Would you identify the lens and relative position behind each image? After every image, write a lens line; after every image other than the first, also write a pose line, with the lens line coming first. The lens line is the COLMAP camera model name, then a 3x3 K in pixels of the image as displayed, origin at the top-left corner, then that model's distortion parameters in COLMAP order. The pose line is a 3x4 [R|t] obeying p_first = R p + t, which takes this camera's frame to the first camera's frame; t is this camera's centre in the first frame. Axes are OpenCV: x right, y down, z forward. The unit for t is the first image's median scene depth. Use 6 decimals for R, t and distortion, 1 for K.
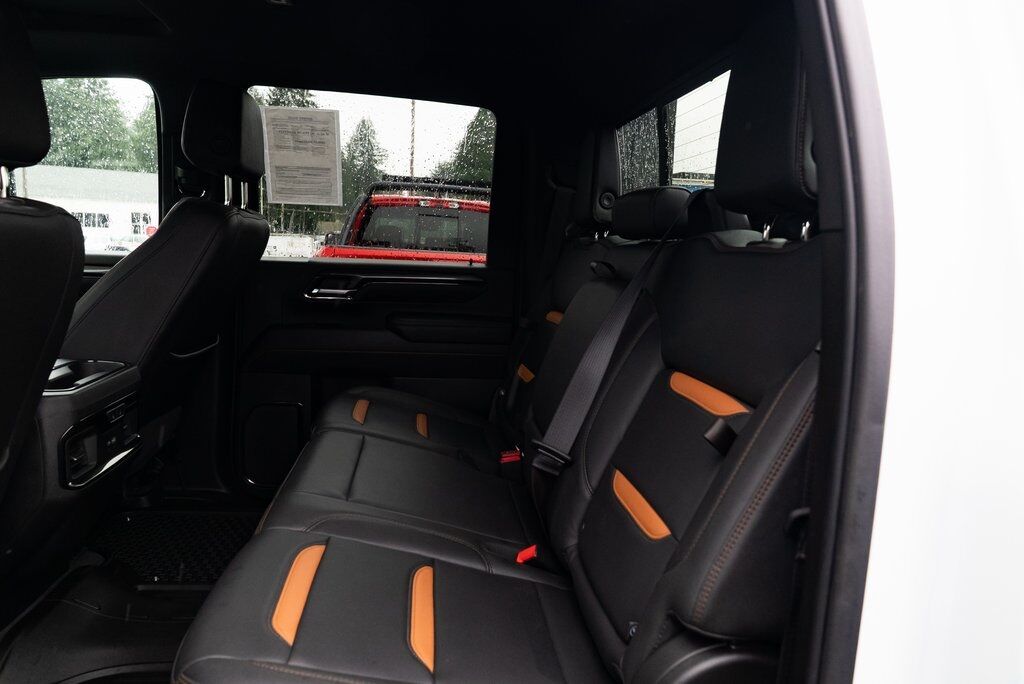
lens RADIAL K [[695.8, 0, 512.1], [0, 695.8, 345.1], [0, 0, 1]] dist [-0.037806, 0.022653]
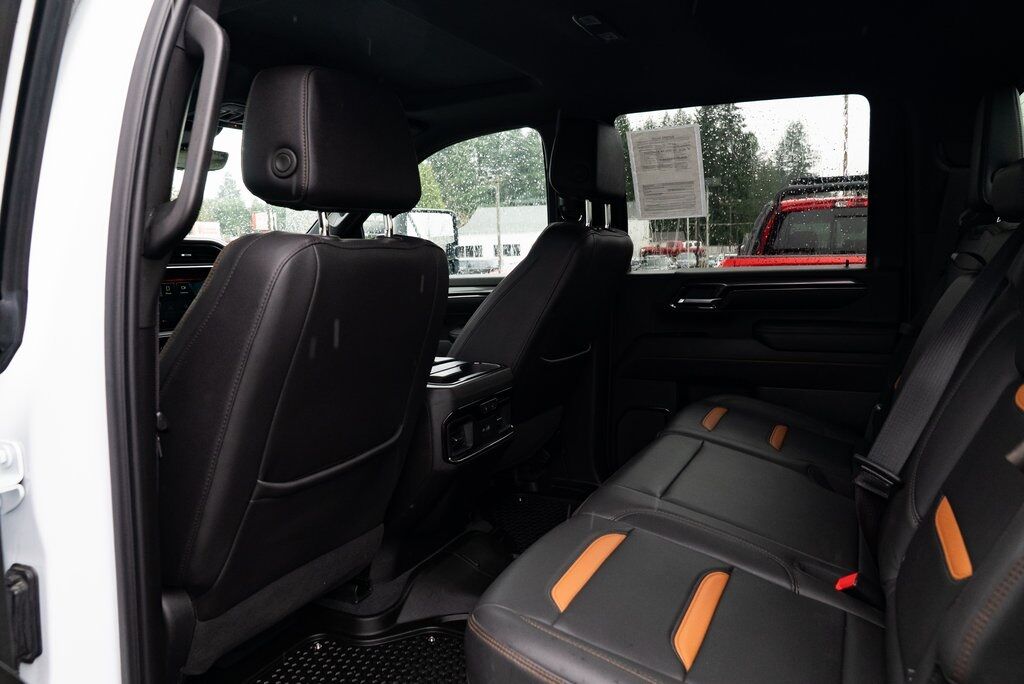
lens RADIAL K [[695.8, 0, 514.1], [0, 695.8, 341.3], [0, 0, 1]] dist [-0.037806, 0.022653]
pose [[0.827013, -0.003802, -0.562169, 0.127959], [-0.009908, 0.999723, -0.021337, 0.009318], [0.562095, 0.023216, 0.826747, 0.006602]]
